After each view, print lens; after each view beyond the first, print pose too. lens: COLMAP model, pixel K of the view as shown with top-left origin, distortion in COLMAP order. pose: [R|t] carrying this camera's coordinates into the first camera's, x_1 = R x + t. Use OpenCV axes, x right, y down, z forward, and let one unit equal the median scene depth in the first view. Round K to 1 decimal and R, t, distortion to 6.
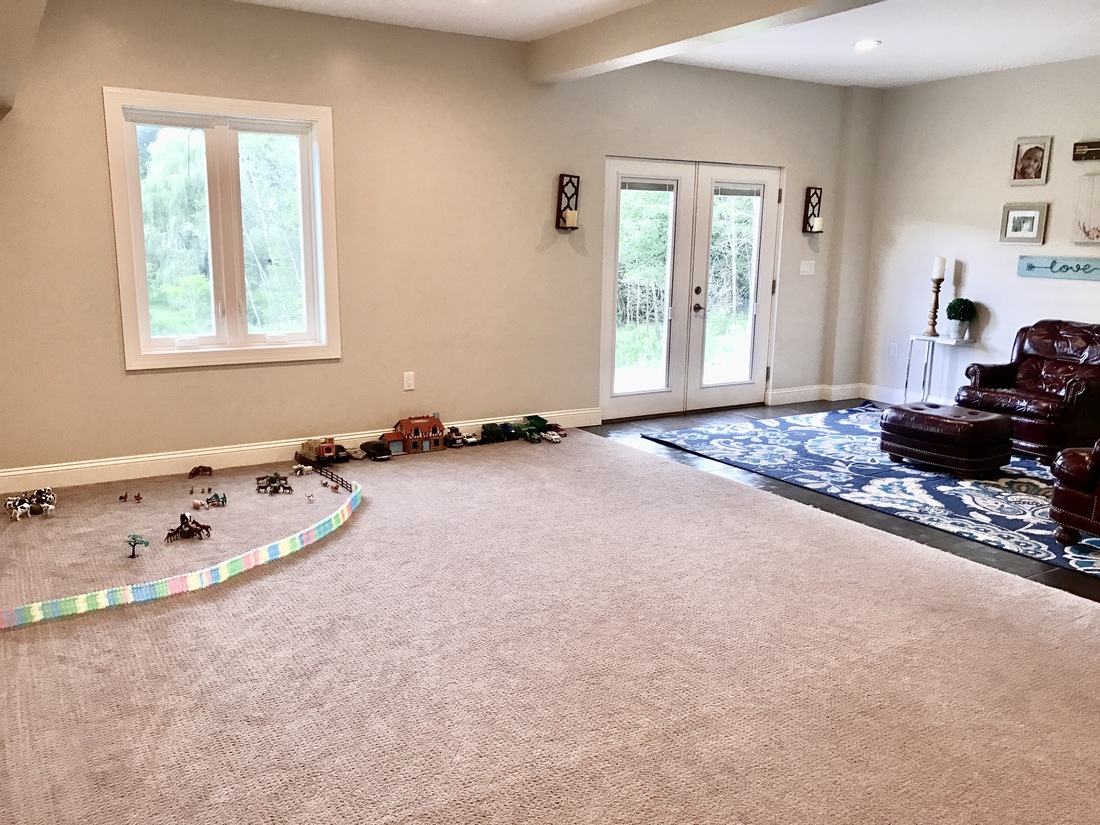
lens RADIAL K [[895.1, 0, 554.4], [0, 895.1, 421.3], [0, 0, 1]] dist [0.040797, -0.071436]
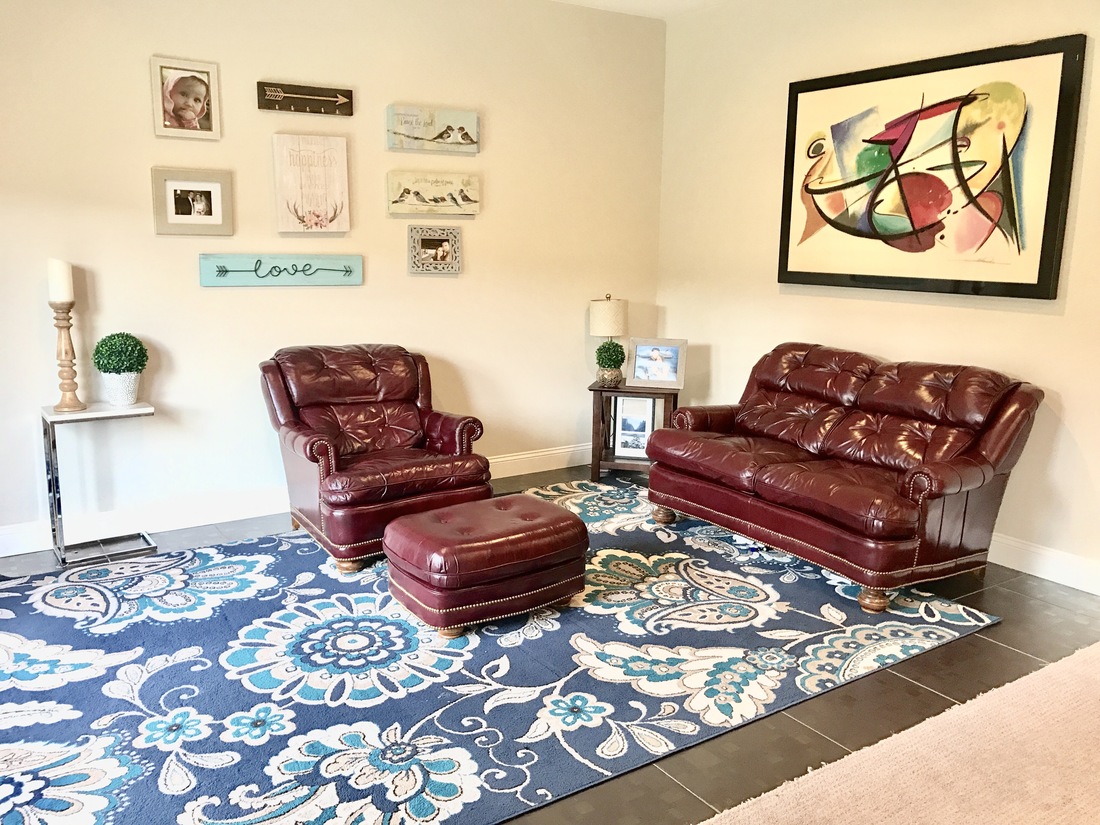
lens RADIAL K [[895.1, 0, 548.5], [0, 895.1, 409.1], [0, 0, 1]] dist [0.040797, -0.071436]
pose [[-0.024574, -0.208129, 0.977793, -0.142329], [0.190162, 0.959256, 0.208963, -0.205037], [-0.981445, 0.191075, 0.016005, 0.960757]]
